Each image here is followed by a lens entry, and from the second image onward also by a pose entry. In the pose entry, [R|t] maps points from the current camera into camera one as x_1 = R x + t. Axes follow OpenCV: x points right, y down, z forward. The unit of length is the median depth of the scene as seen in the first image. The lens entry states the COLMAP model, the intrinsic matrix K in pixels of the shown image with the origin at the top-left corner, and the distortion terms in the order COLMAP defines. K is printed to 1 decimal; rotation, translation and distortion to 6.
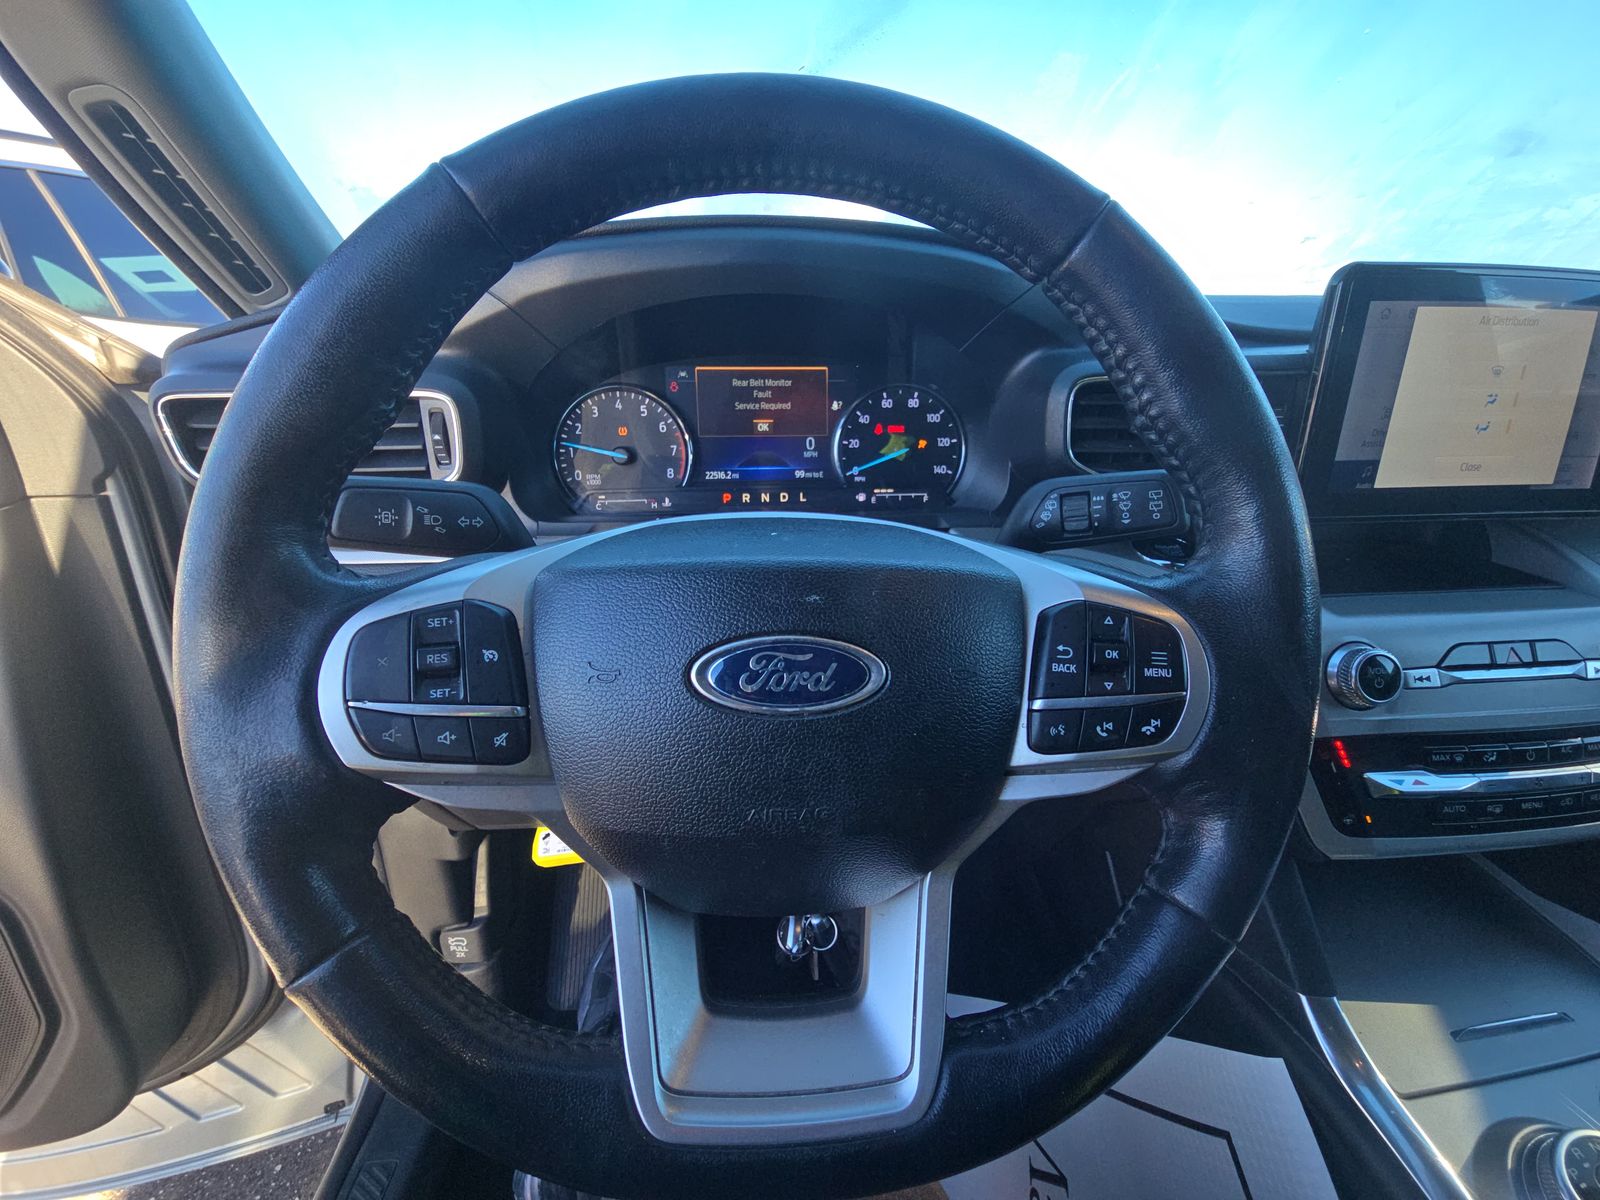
lens RADIAL K [[645.8, 0, 801.3], [0, 645.8, 593.1], [0, 0, 1]] dist [0.001579, -0.007173]
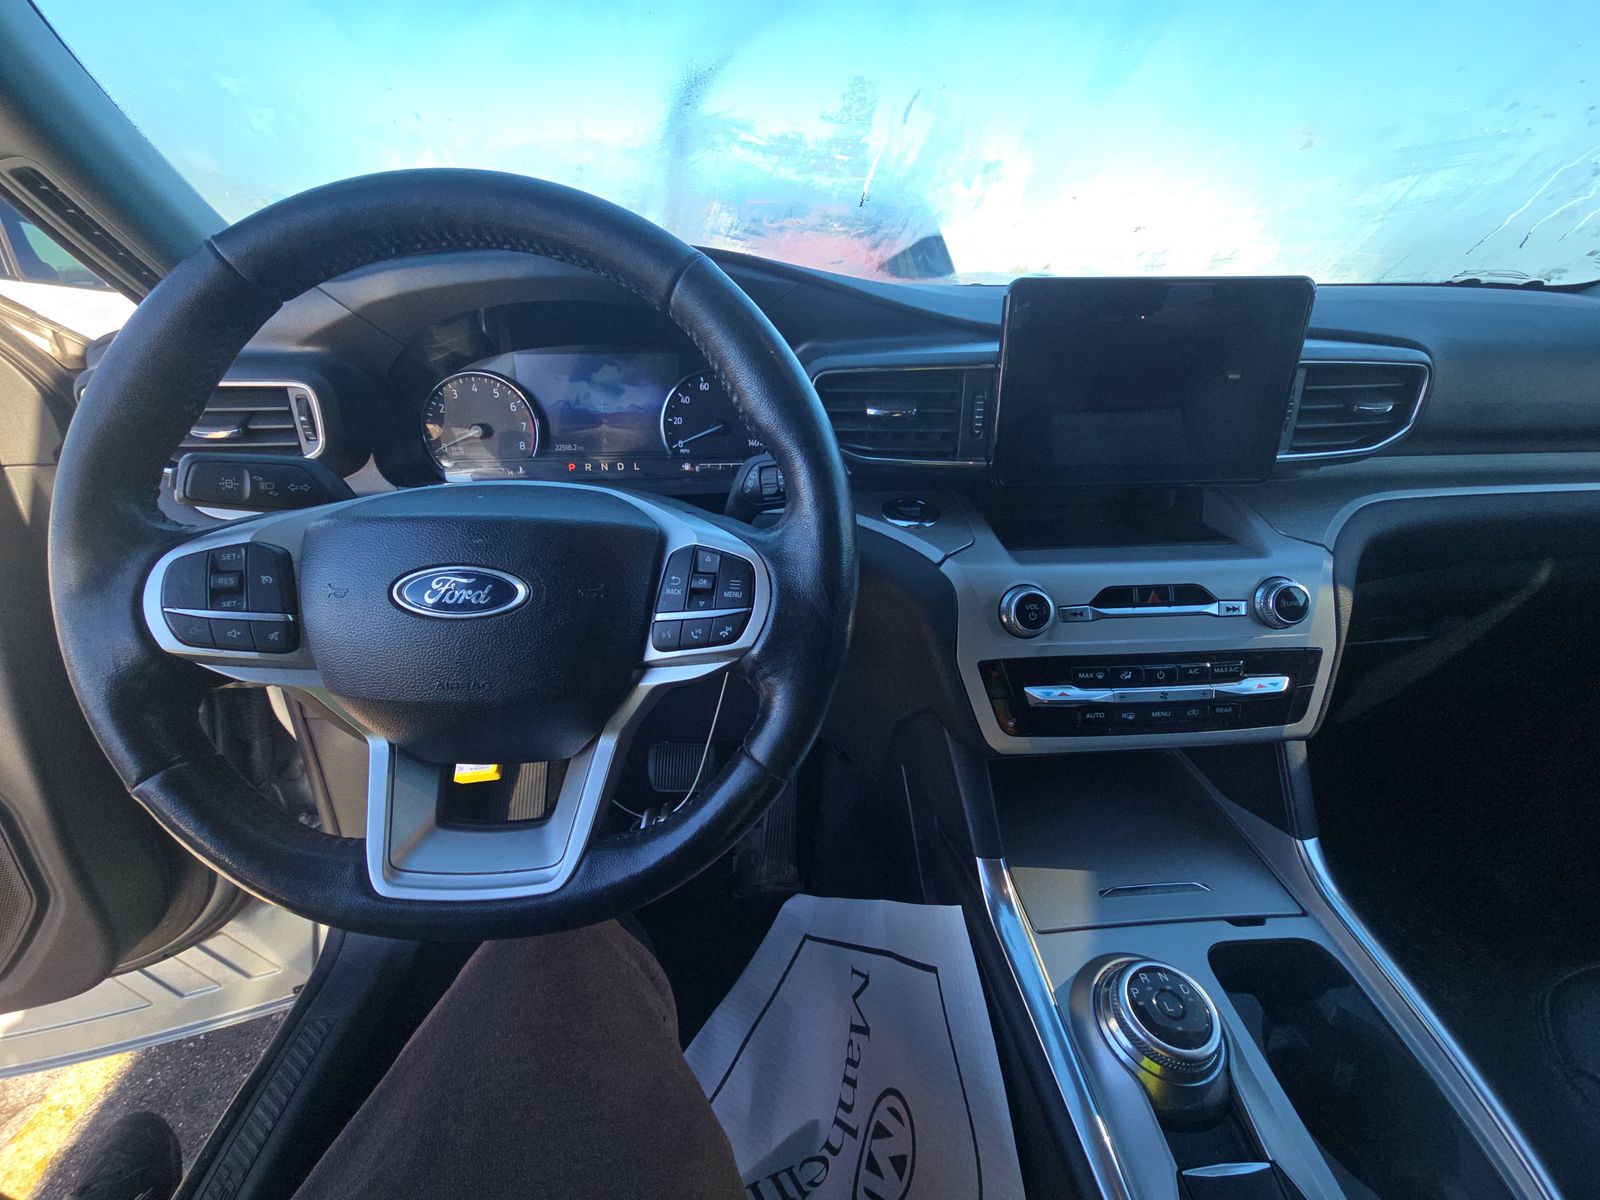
lens RADIAL K [[643.0, 0, 806.4], [0, 643.0, 595.5], [0, 0, 1]] dist [0.000594, -0.006703]
pose [[0.999958, 0.003971, -0.008246, 0.454022], [-0.003488, 0.998326, 0.057727, 0.026592], [0.008461, -0.057696, 0.998298, -0.267089]]
